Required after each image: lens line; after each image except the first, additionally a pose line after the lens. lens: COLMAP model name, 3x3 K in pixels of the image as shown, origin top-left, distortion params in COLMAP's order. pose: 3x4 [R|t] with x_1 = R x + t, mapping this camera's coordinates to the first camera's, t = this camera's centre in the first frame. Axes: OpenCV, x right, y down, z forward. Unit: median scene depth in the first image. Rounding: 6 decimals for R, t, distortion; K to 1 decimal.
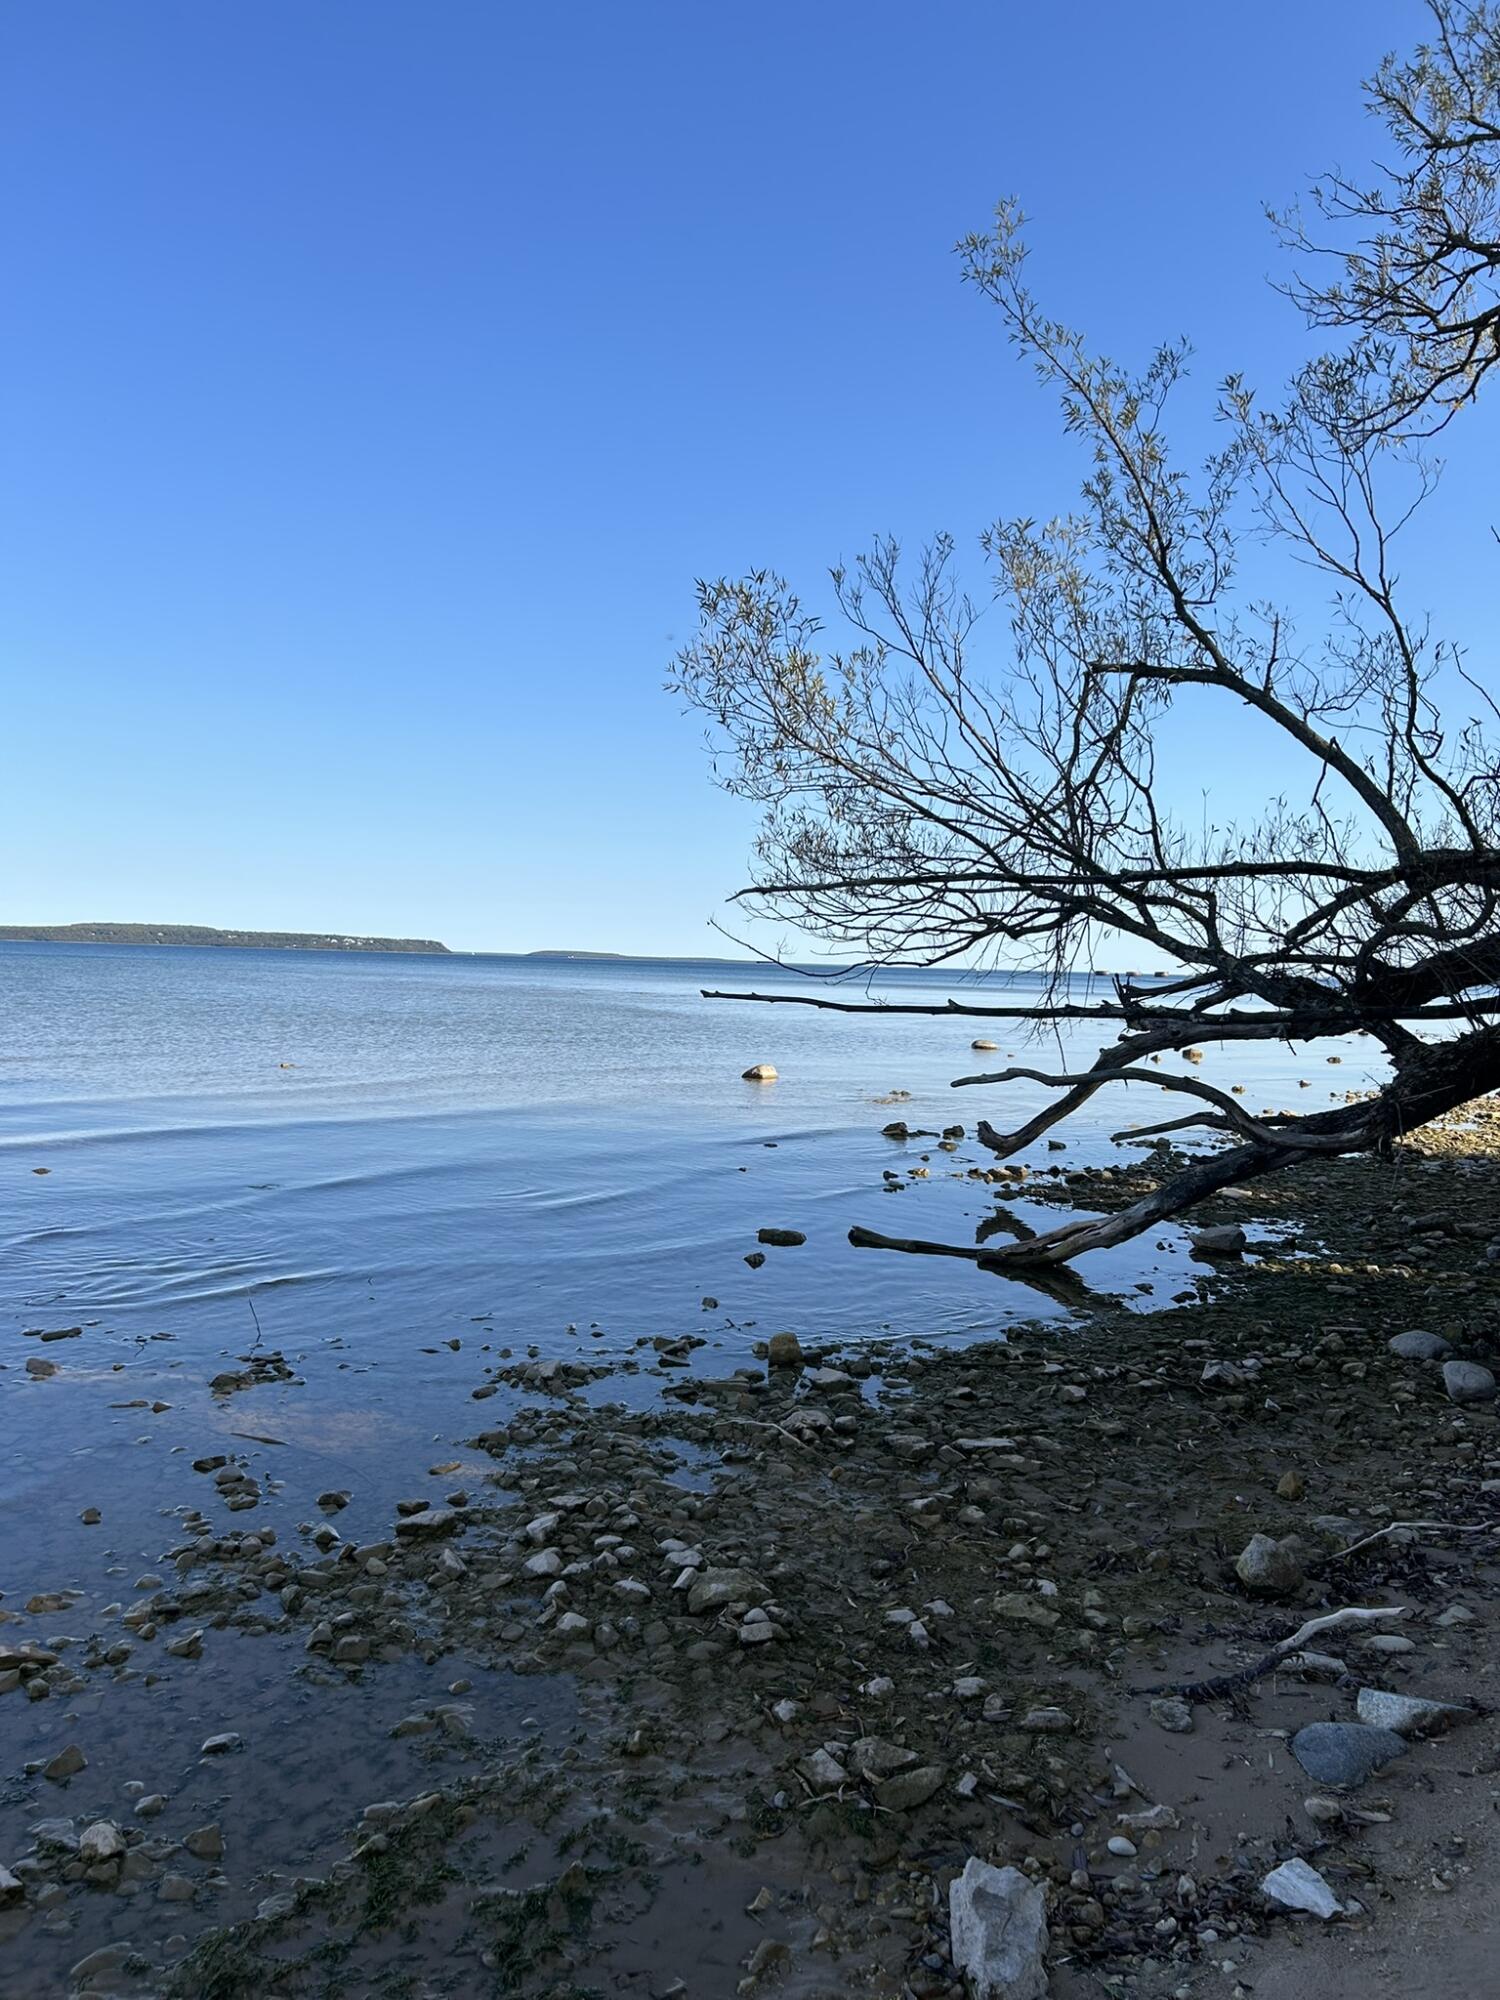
lens RADIAL K [[1512.7, 0, 742.2], [0, 1512.7, 1006.4], [0, 0, 1]] dist [0.050559, -0.051960]
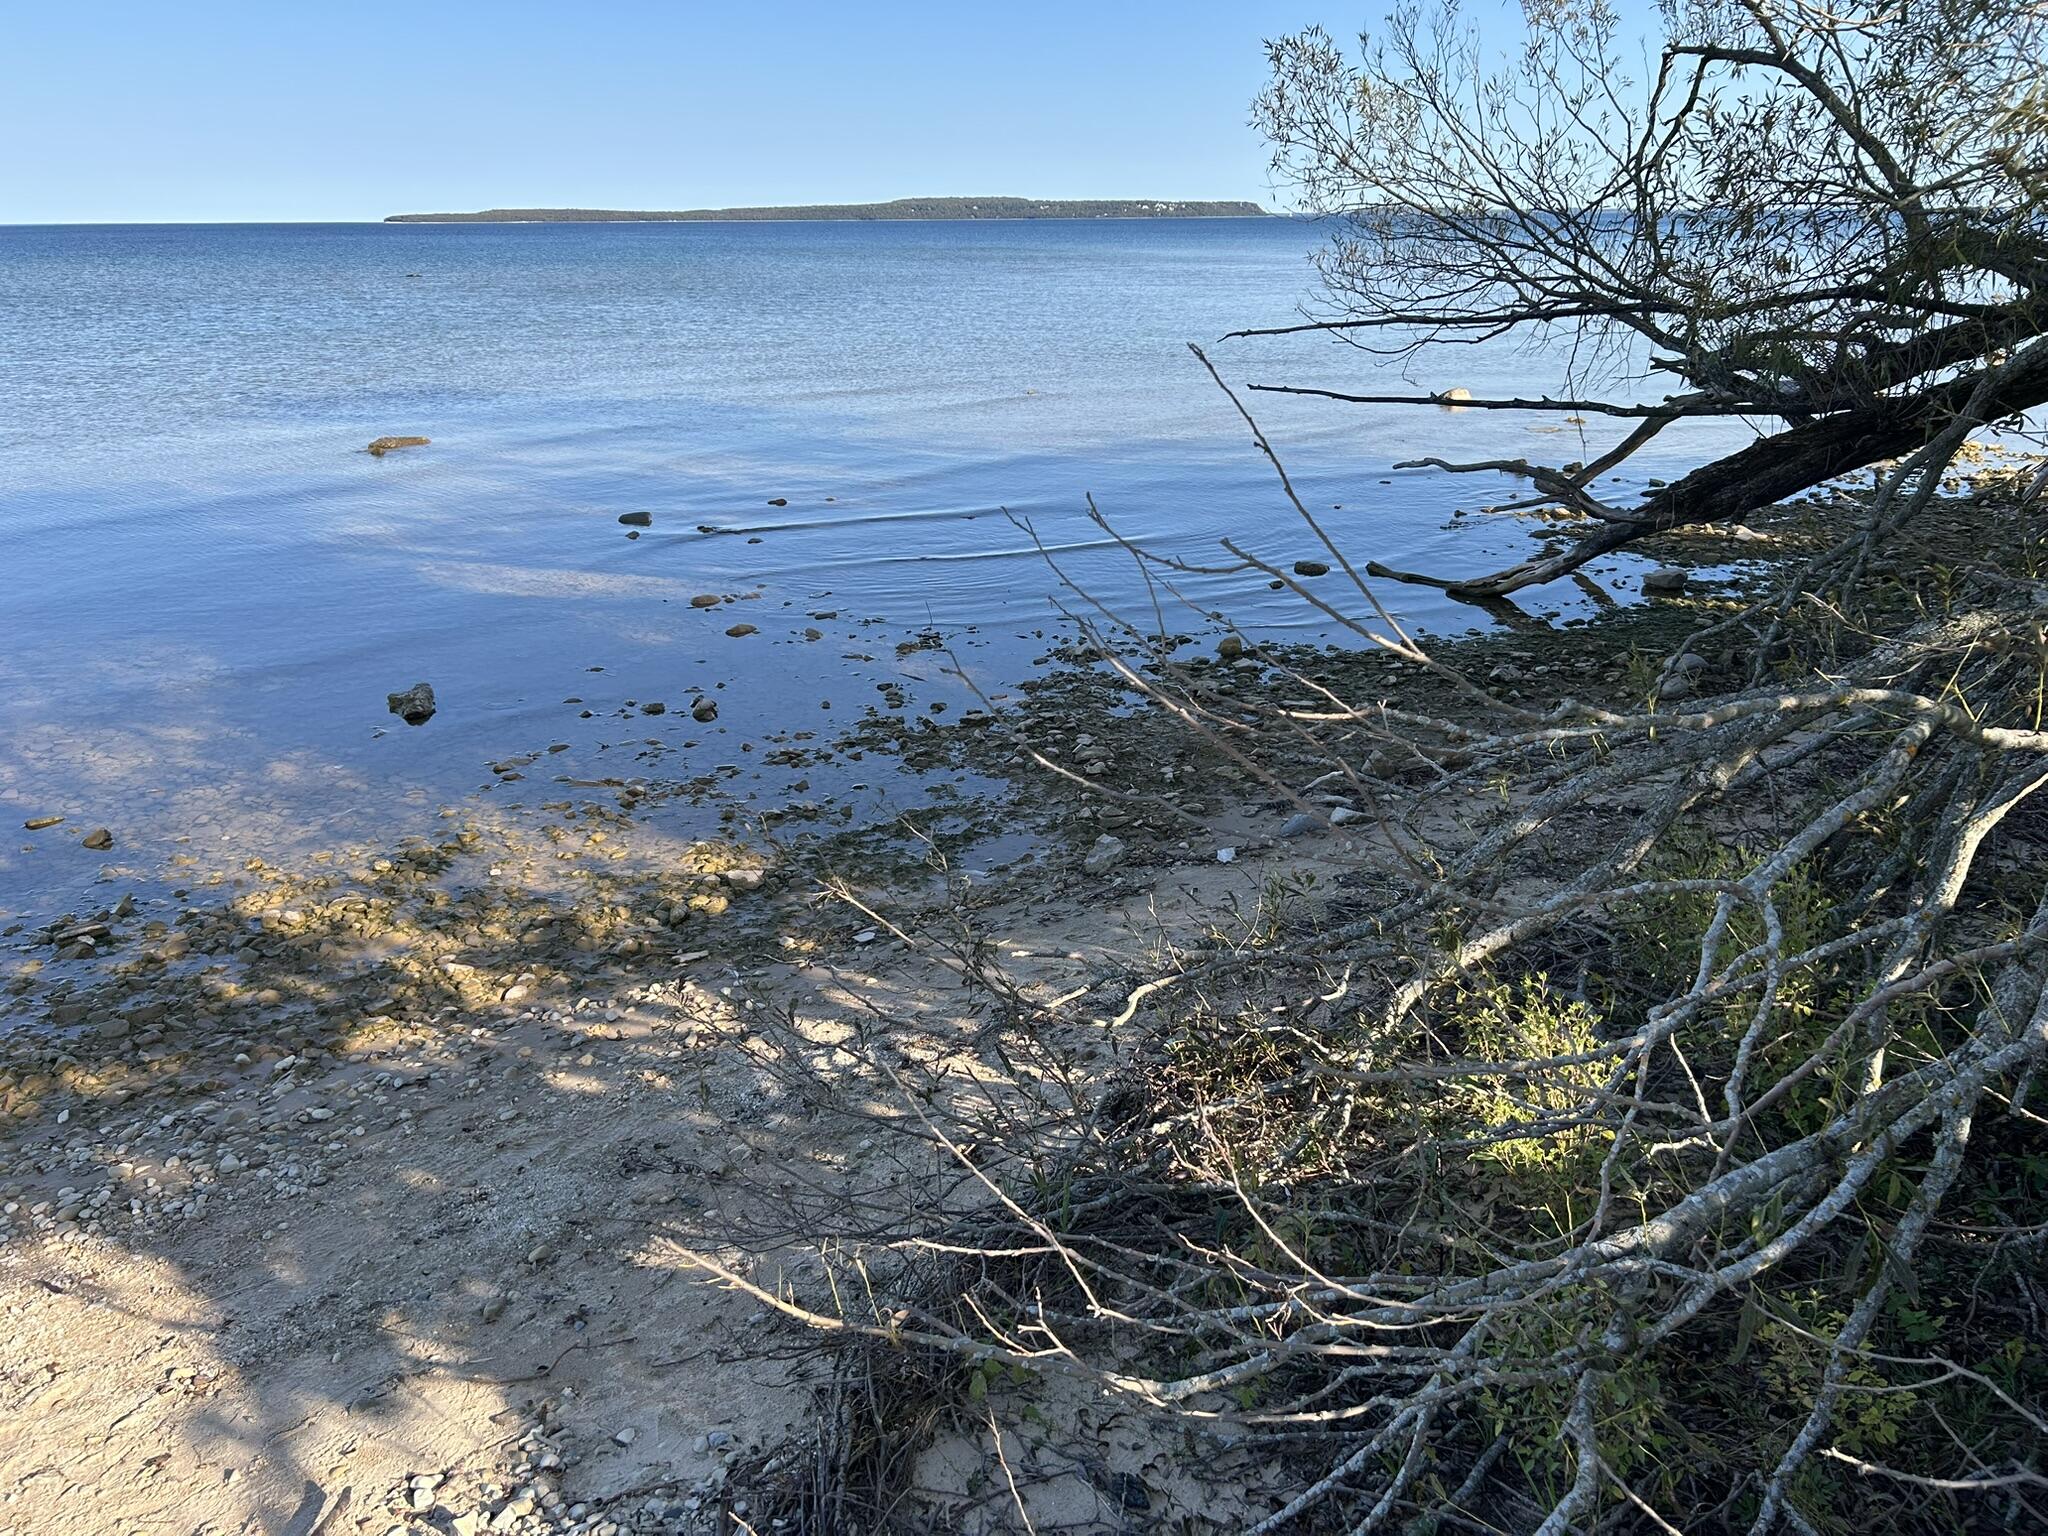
lens RADIAL K [[1549.0, 0, 1009.4], [0, 1549.0, 776.0], [0, 0, 1]] dist [0.050559, -0.051960]
pose [[0.941591, 0.076828, -0.327876, 0.255587], [0.025950, 0.954180, 0.298106, -0.097243], [0.335756, -0.289202, 0.896454, -0.416527]]
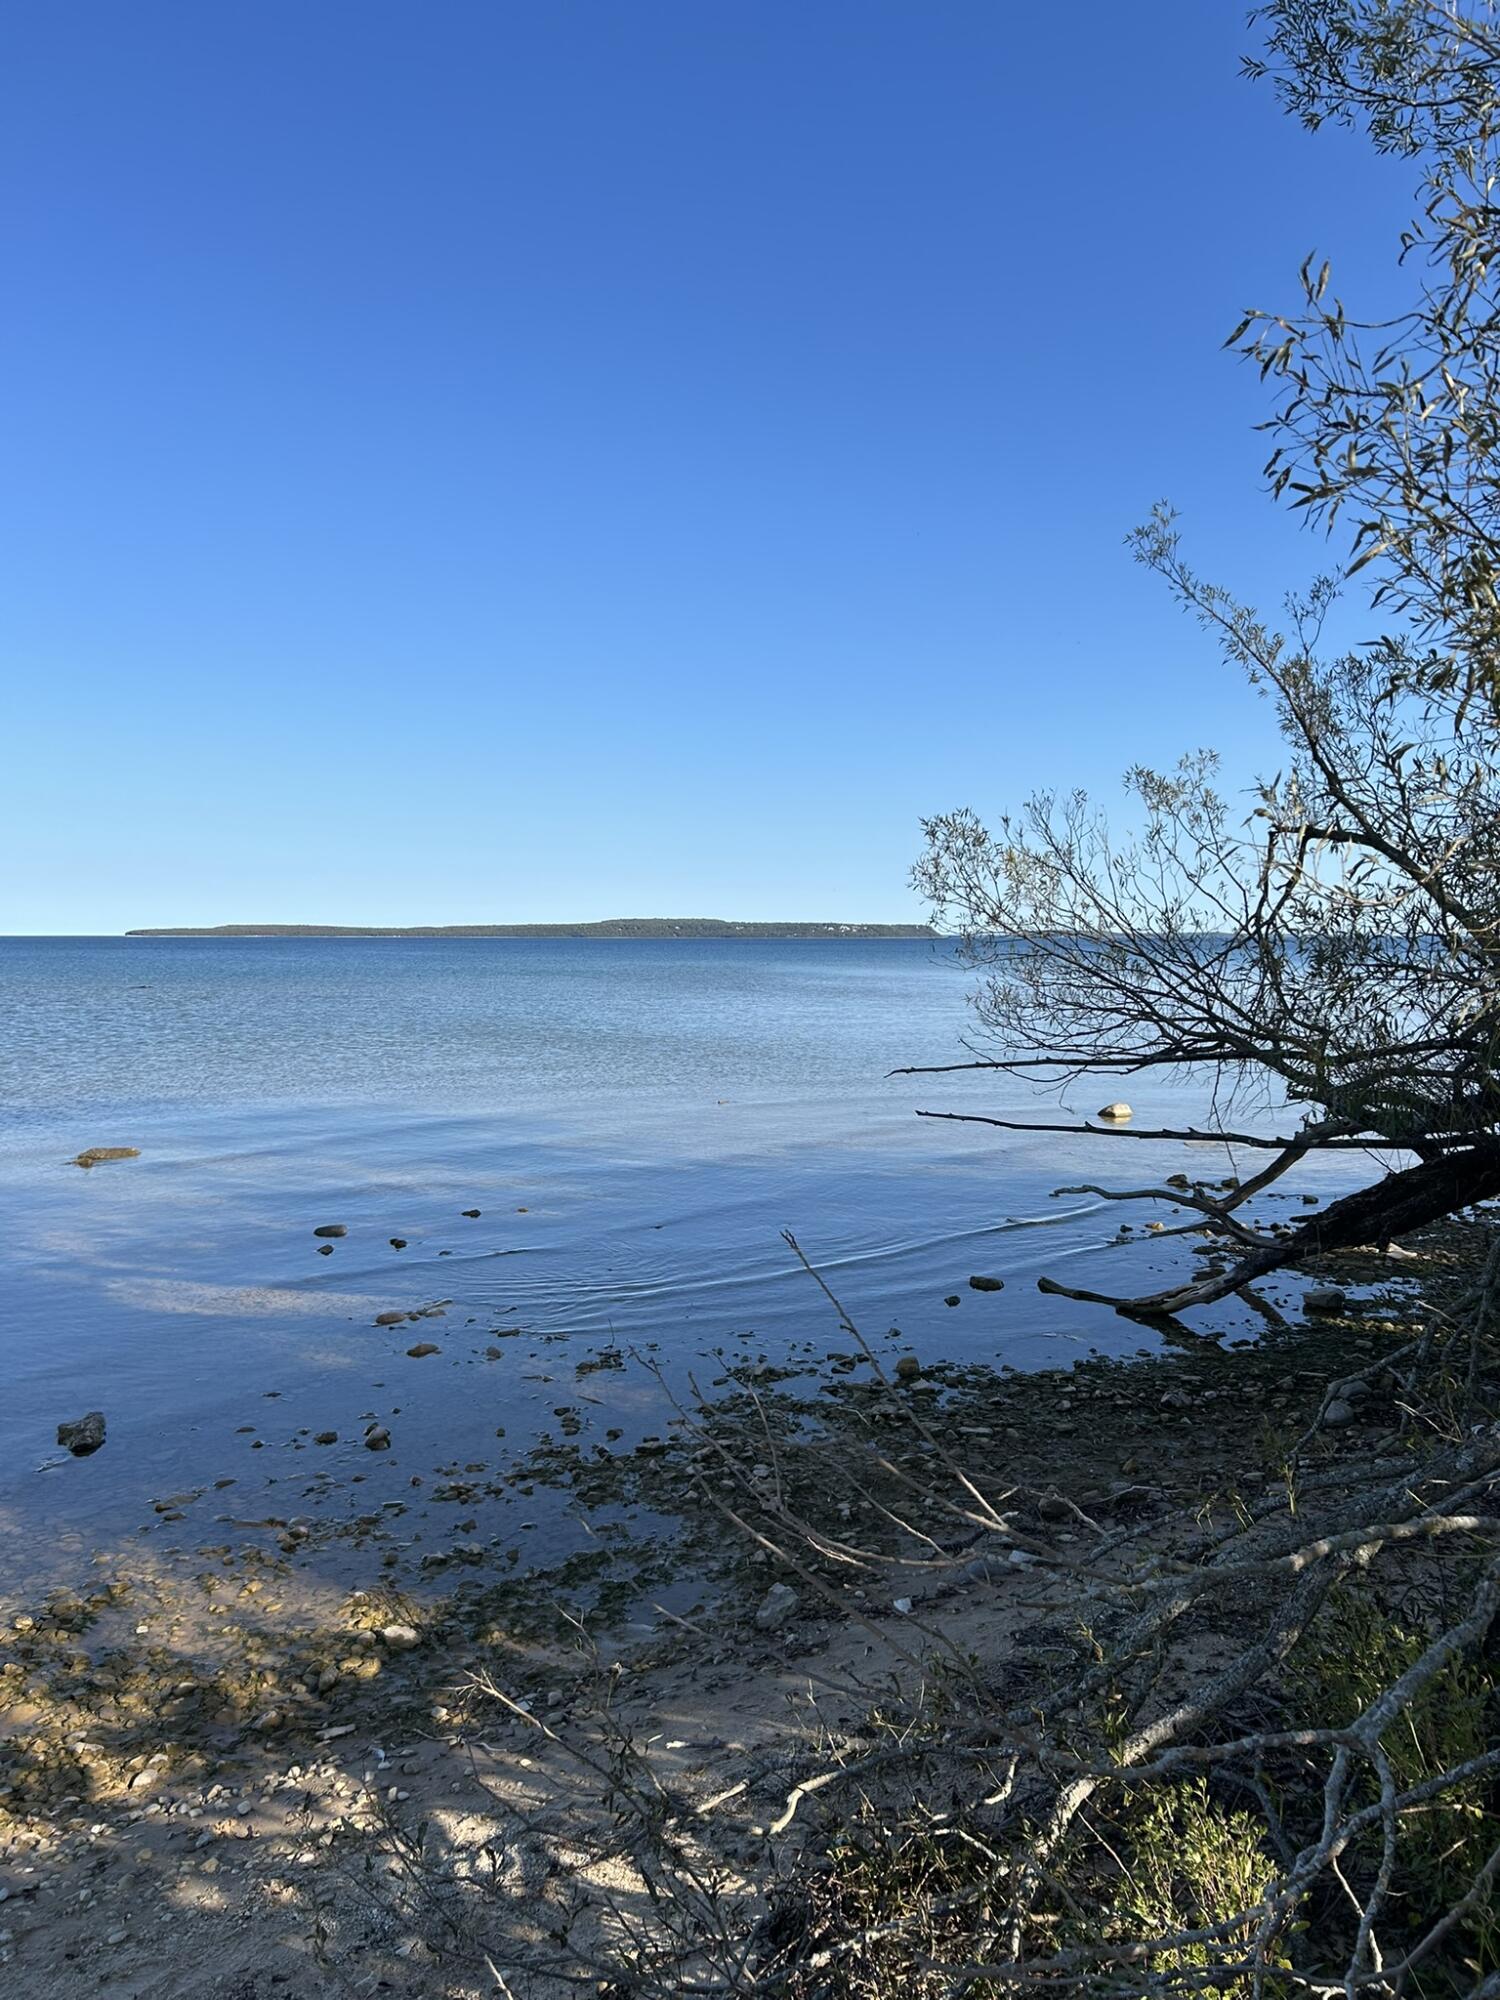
lens RADIAL K [[1512.7, 0, 753.3], [0, 1512.7, 1003.7], [0, 0, 1]] dist [0.050559, -0.051960]
pose [[0.951488, -0.016610, -0.307238, 0.271412], [0.019174, 0.999802, 0.005328, -0.124965], [0.307088, -0.010960, 0.951618, -0.422749]]
